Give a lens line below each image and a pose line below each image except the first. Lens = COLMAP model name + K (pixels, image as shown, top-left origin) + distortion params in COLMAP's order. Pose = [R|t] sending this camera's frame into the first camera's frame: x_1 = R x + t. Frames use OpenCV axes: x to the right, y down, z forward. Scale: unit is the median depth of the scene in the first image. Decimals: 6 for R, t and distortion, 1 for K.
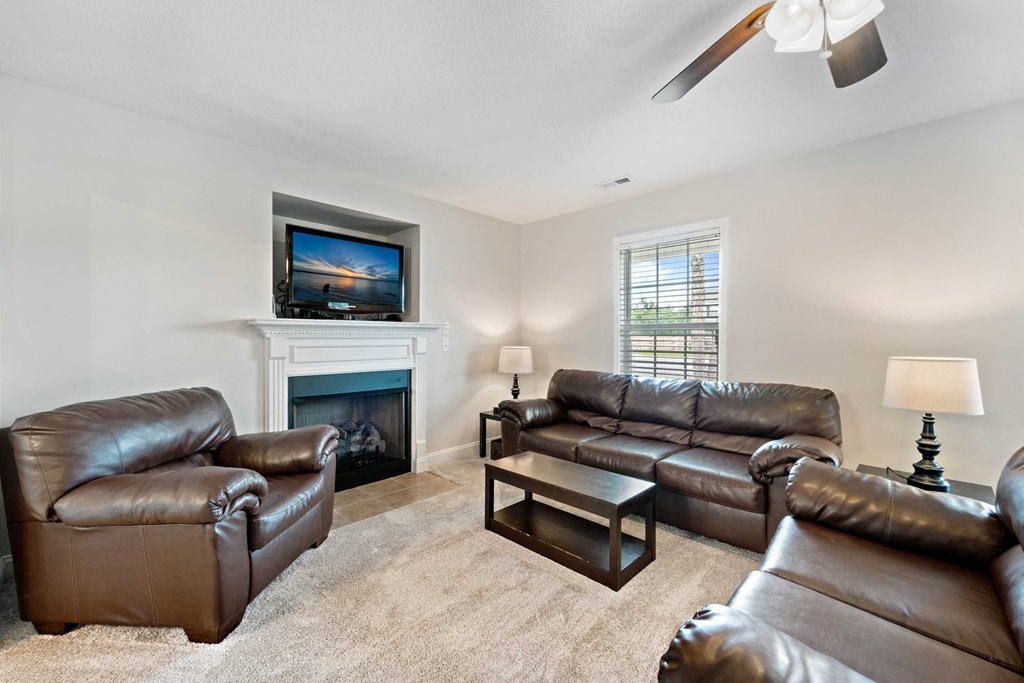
lens RADIAL K [[416.9, 0, 506.7], [0, 416.9, 348.9], [0, 0, 1]] dist [0.000820, -0.000058]
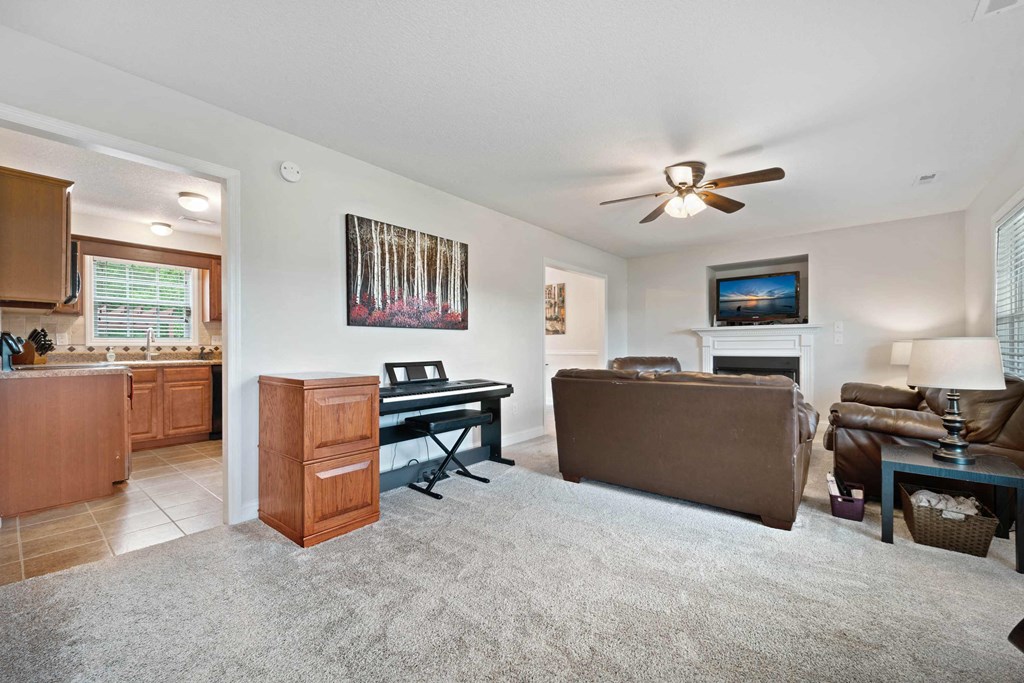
lens RADIAL K [[416.9, 0, 506.7], [0, 416.9, 348.9], [0, 0, 1]] dist [0.000820, -0.000058]
pose [[0.080229, 0.006438, -0.996756, 1.217995], [-0.018938, 0.999808, 0.004934, 0.036723], [0.996597, 0.018481, 0.080336, -0.132172]]
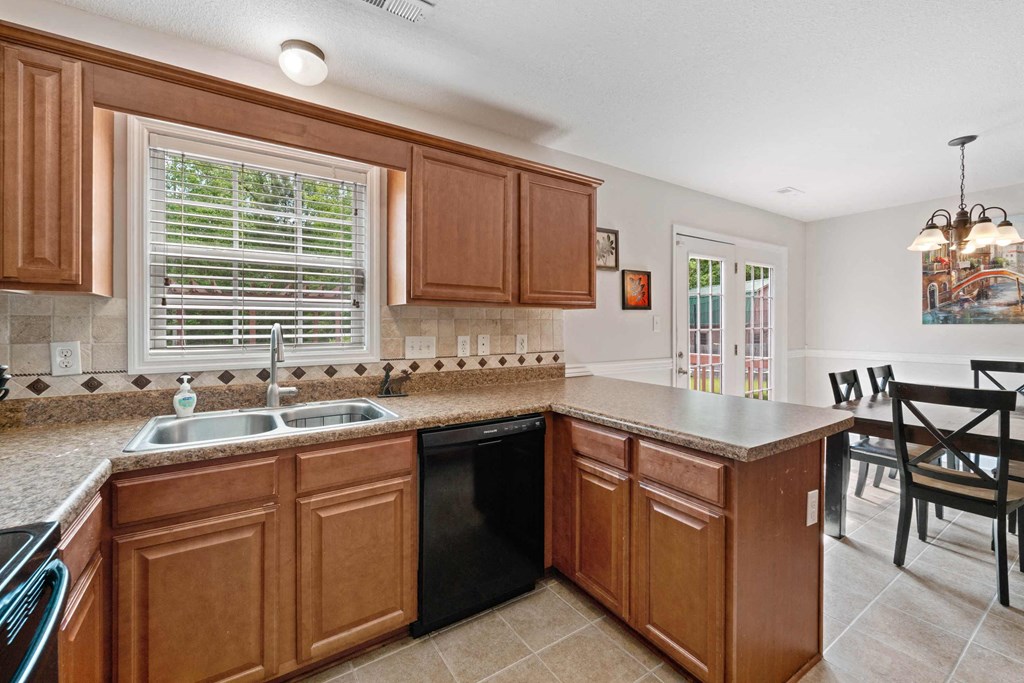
lens RADIAL K [[420.4, 0, 509.3], [0, 420.4, 327.2], [0, 0, 1]] dist [0.000801, 0.000092]
pose [[-0.214332, 0.005166, -0.976747, 0.203216], [-0.019674, 0.999760, 0.009605, -0.008752], [0.976563, 0.021275, -0.214179, -0.796851]]
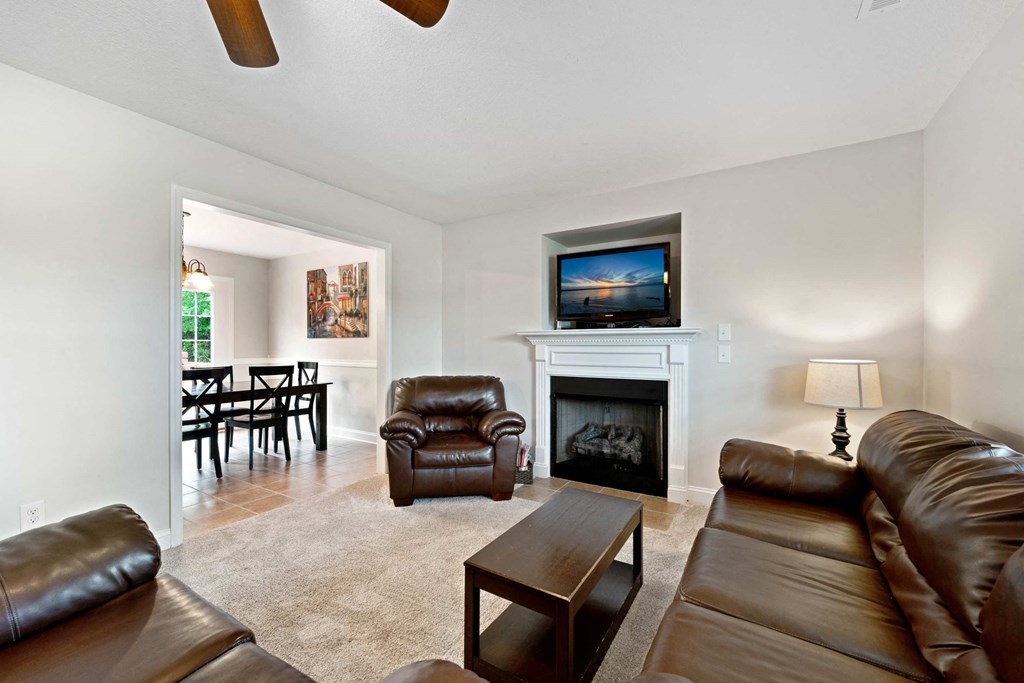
lens RADIAL K [[416.1, 0, 501.9], [0, 416.1, 345.5], [0, 0, 1]] dist [-0.000395, -0.000018]
pose [[0.211062, 0.003229, -0.977467, 0.599877], [-0.025526, 0.999672, -0.002209, -0.015765], [0.977139, 0.025417, 0.211075, 0.510122]]
